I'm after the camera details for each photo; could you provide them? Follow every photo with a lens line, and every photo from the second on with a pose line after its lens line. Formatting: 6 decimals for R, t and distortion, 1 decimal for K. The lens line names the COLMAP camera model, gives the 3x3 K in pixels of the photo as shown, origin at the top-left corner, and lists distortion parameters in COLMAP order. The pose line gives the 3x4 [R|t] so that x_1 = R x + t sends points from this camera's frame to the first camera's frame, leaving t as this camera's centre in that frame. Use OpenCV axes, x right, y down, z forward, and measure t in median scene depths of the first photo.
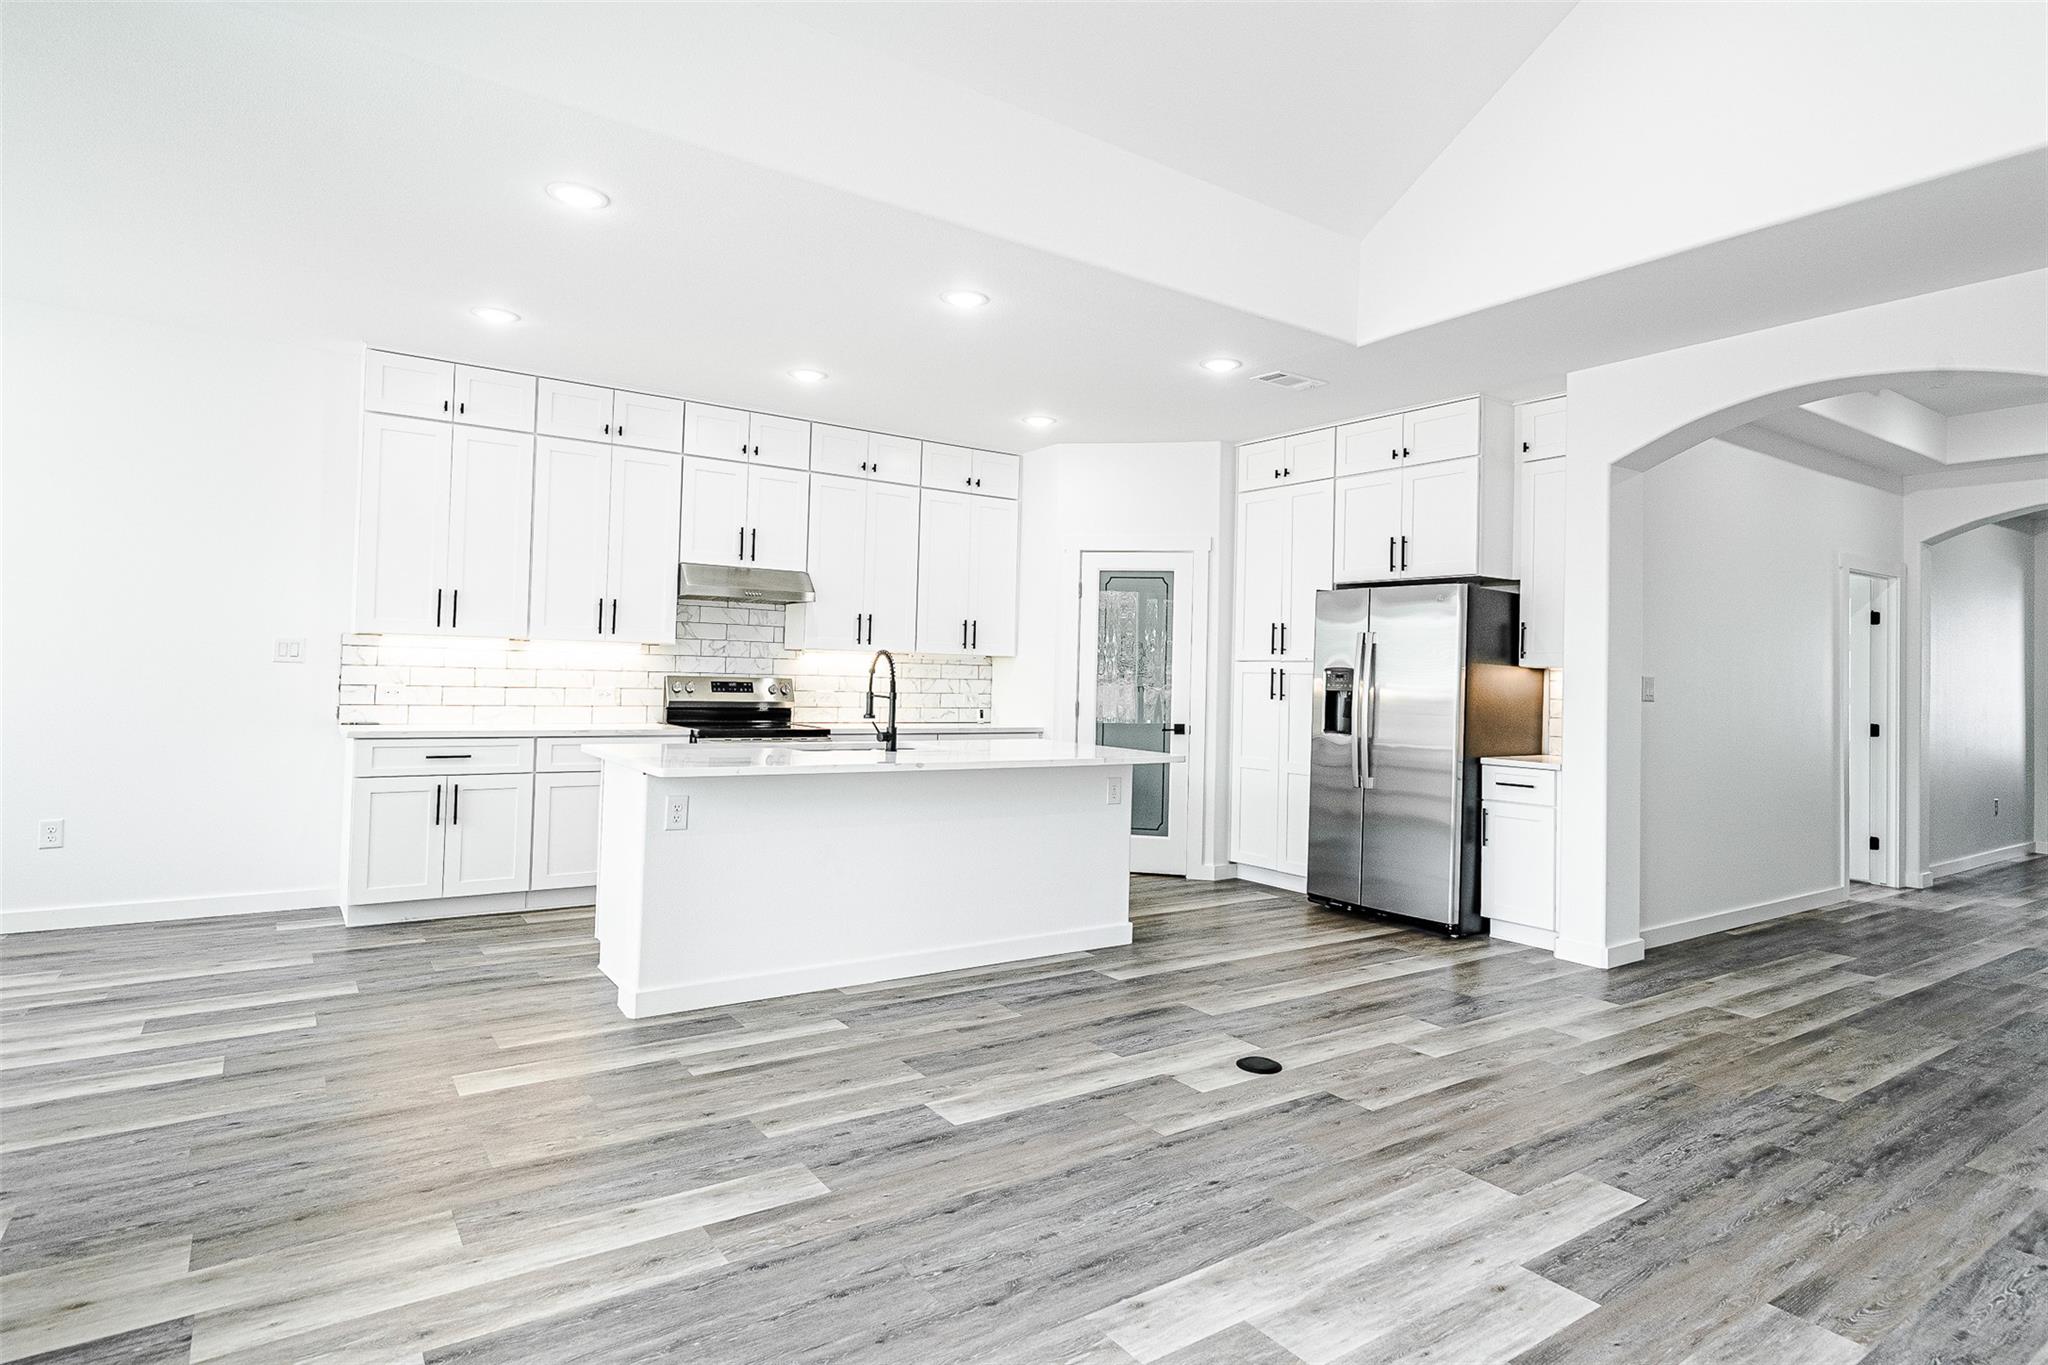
lens RADIAL K [[1087.3, 0, 1031.4], [0, 1087.3, 644.1], [0, 0, 1]] dist [0.003651, 0.001462]
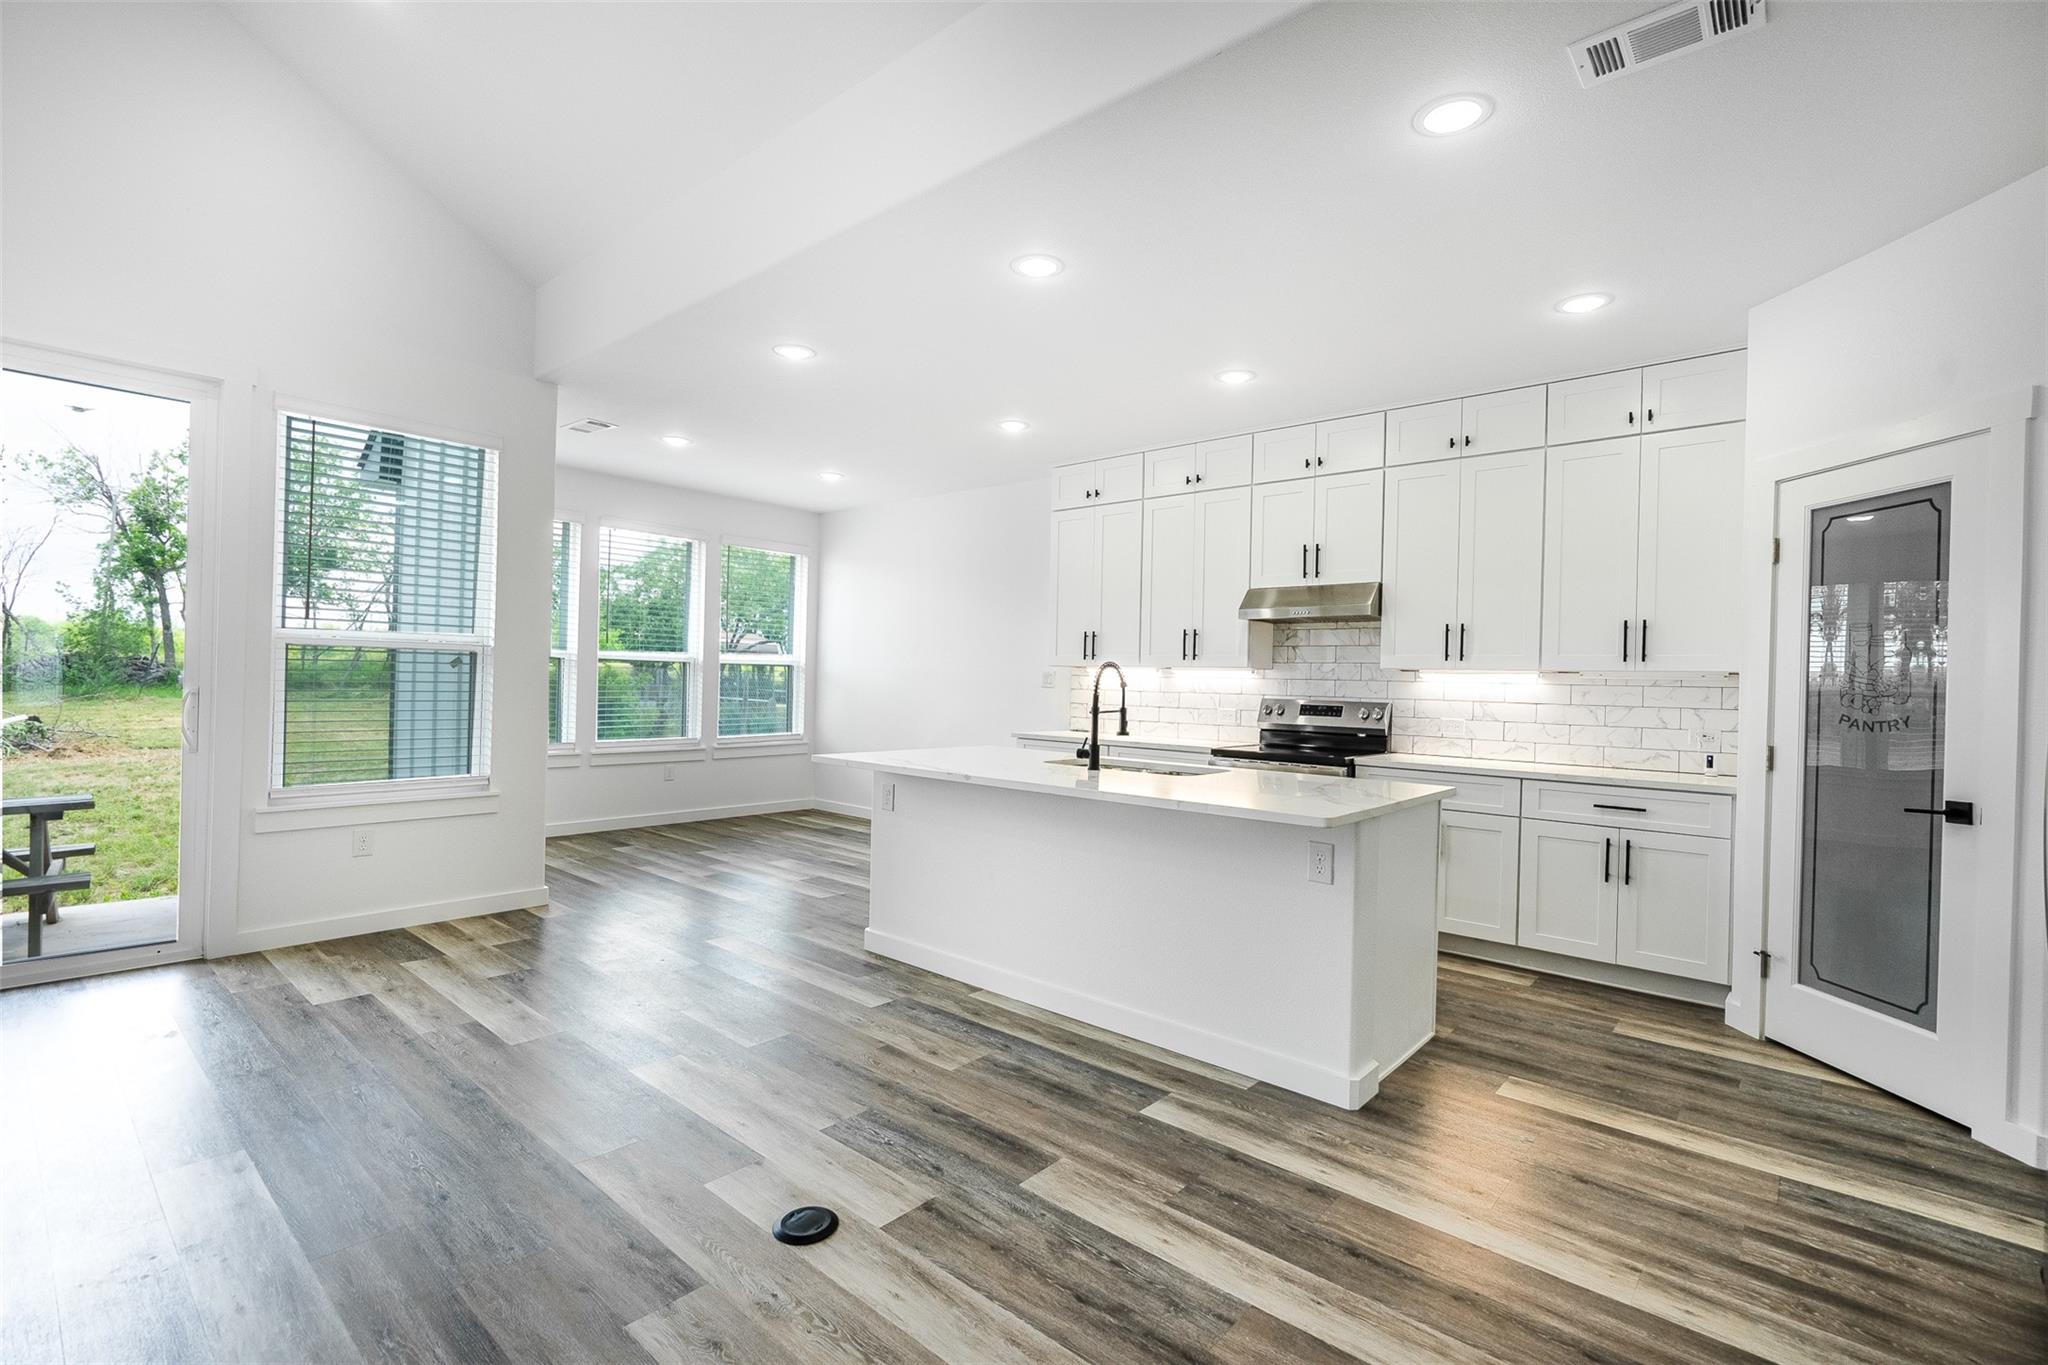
lens RADIAL K [[920.4, 0, 1024.0], [0, 920.4, 682.5], [0, 0, 1]] dist [-0.003584, 0.000247]
pose [[0.244093, -0.021231, -0.969519, 0.536261], [0.007903, 0.999771, -0.019904, 0.033867], [0.969720, -0.002804, 0.244204, 0.647264]]
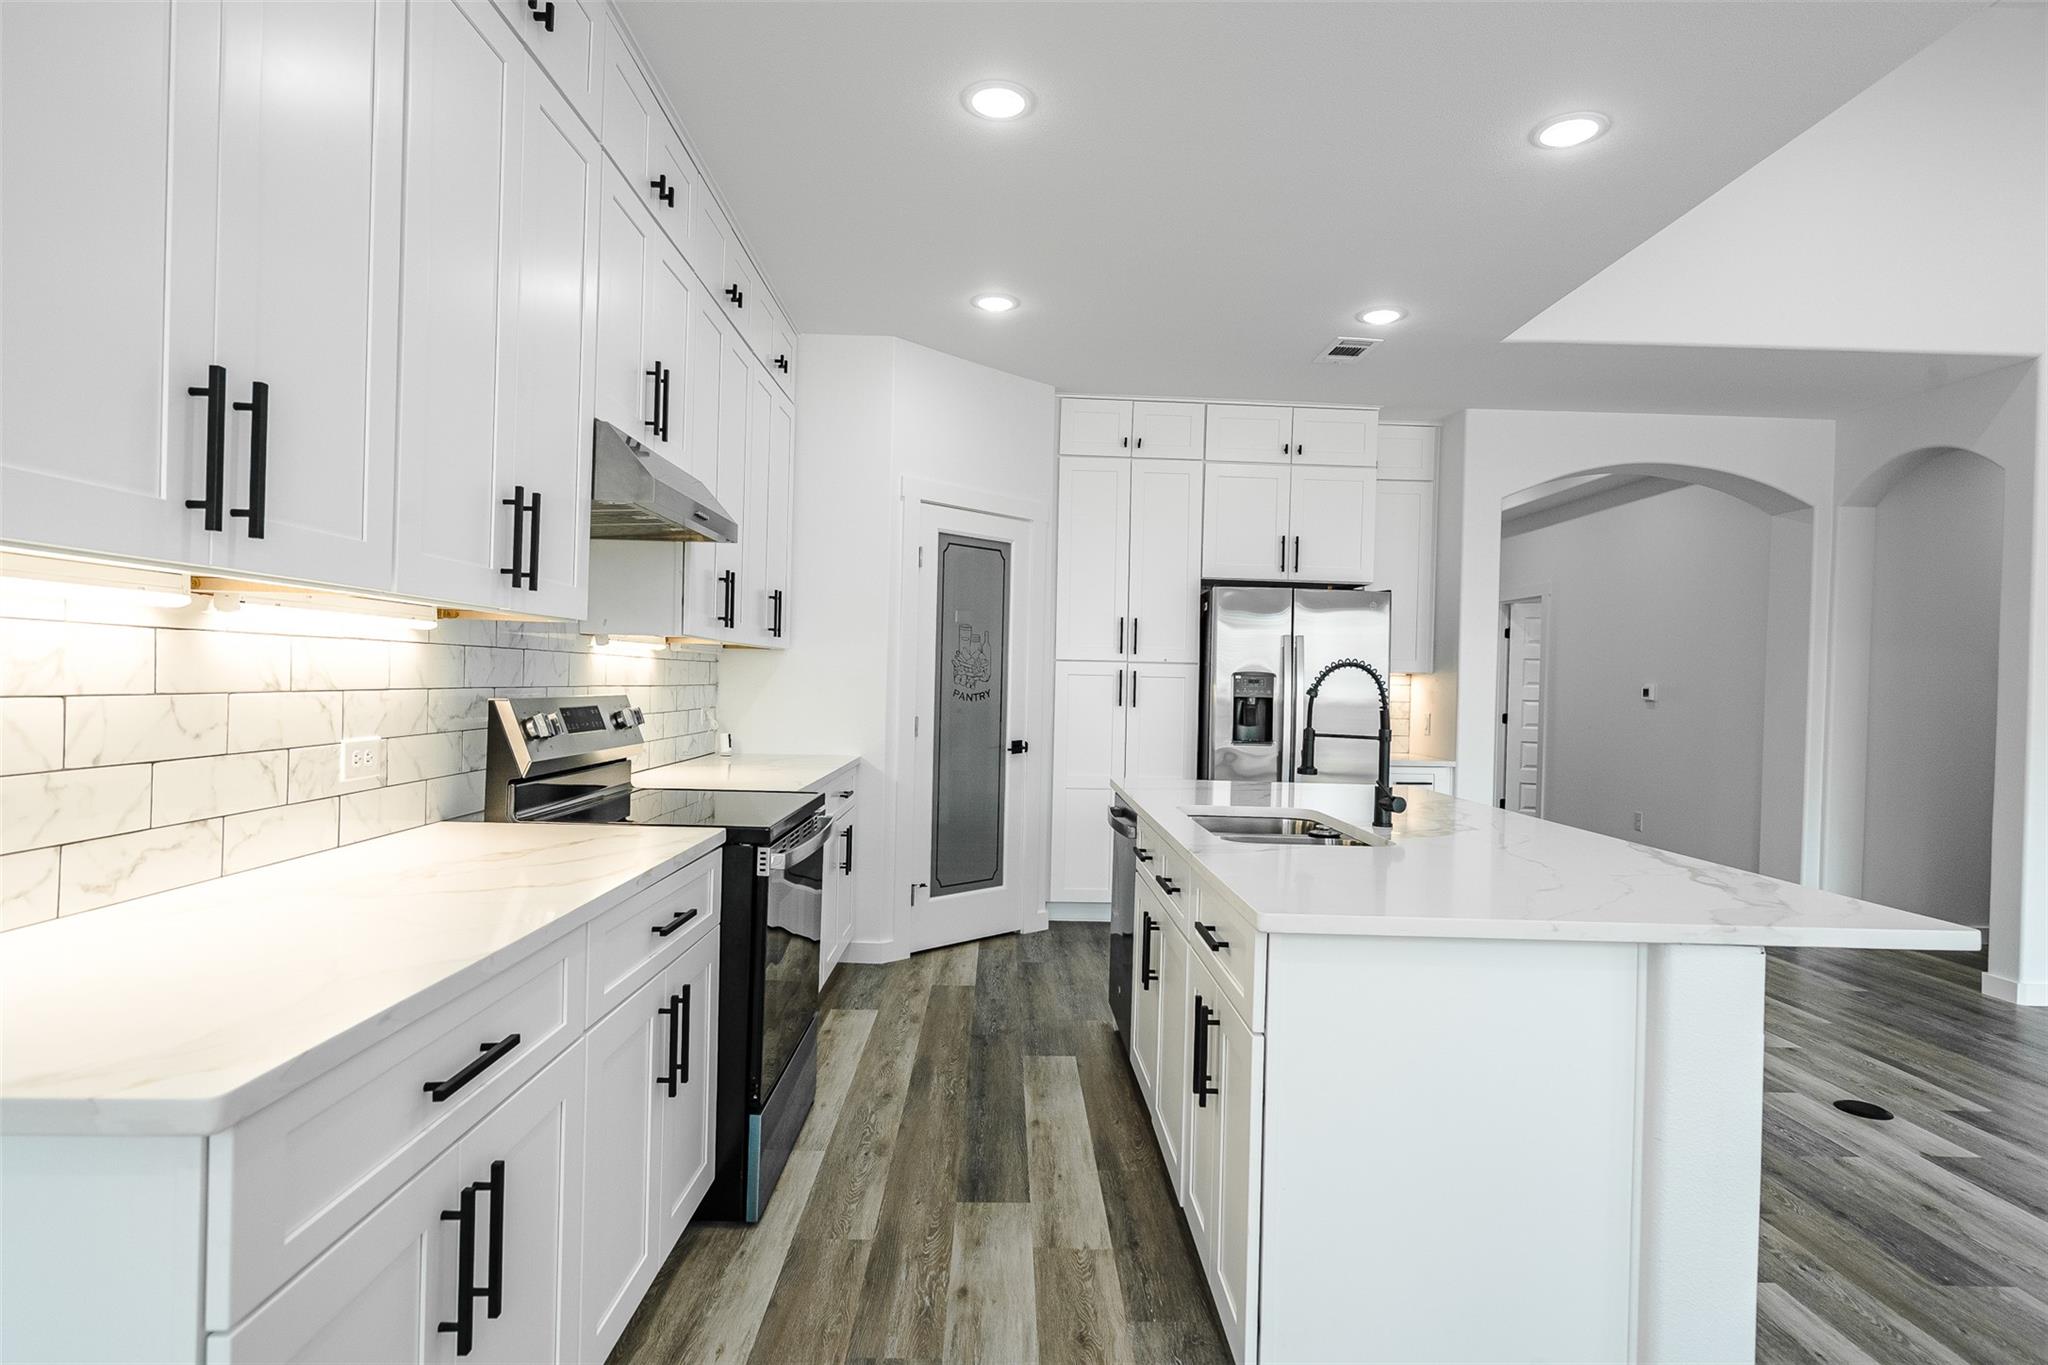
lens RADIAL K [[1073.0, 0, 1024.0], [0, 1073.0, 682.5], [0, 0, 1]] dist [0.003017, 0.001416]
pose [[0.553482, -0.013842, 0.832746, -0.637813], [-0.035300, 0.998574, 0.040060, 0.000956], [-0.832113, -0.051568, 0.552204, 0.724580]]
